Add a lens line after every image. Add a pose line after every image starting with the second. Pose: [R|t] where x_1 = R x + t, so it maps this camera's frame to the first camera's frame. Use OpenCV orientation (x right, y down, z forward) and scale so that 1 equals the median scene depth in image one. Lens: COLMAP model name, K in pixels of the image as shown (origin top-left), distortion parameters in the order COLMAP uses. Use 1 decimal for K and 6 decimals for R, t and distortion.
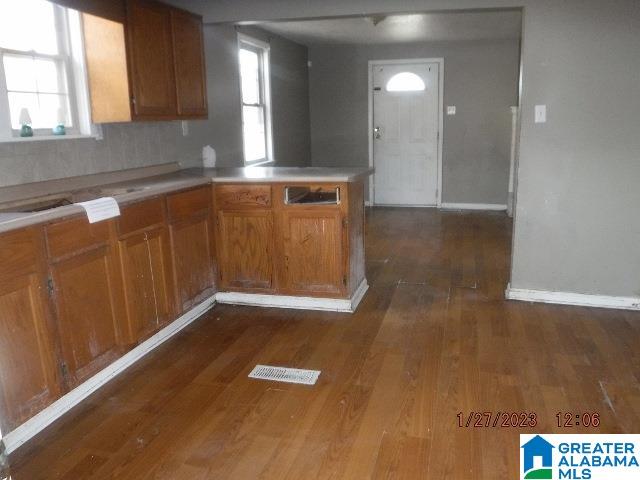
lens RADIAL K [[544.0, 0, 322.3], [0, 544.0, 239.0], [0, 0, 1]] dist [-0.010691, -0.003740]
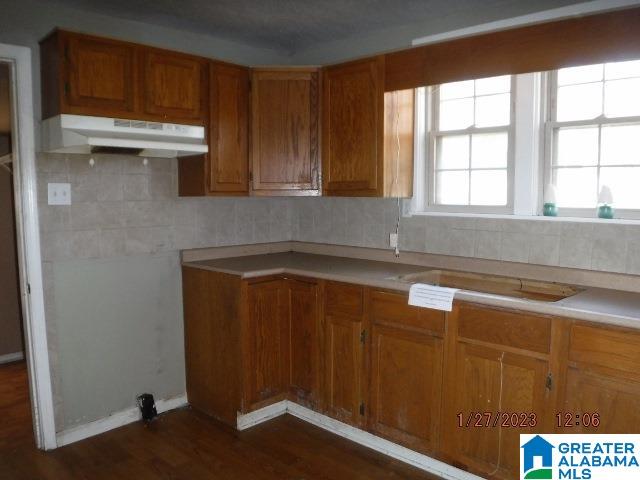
lens RADIAL K [[544.0, 0, 322.3], [0, 544.0, 242.4], [0, 0, 1]] dist [-0.010691, -0.003740]
pose [[-0.498827, 0.113272, -0.859268, 0.436180], [-0.162265, 0.961687, 0.220973, -0.285009], [0.851376, 0.249656, -0.461335, 1.090008]]
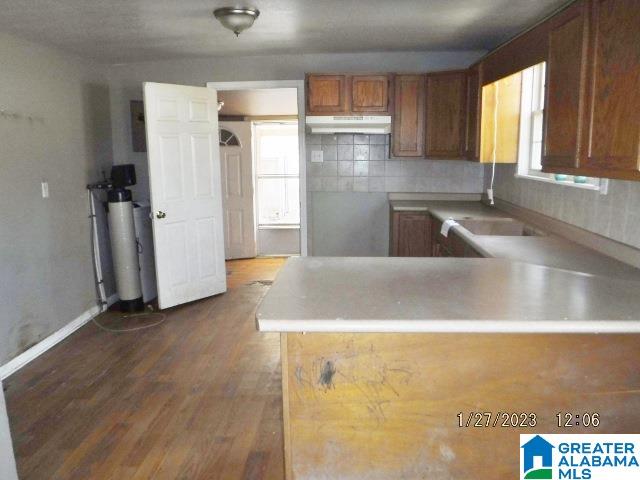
lens RADIAL K [[544.0, 0, 321.2], [0, 544.0, 240.3], [0, 0, 1]] dist [-0.010691, -0.003740]
pose [[-0.979925, 0.062338, -0.189368, 0.183319], [-0.013005, 0.927846, 0.372736, -0.500447], [0.198940, 0.367716, -0.908410, 2.000718]]
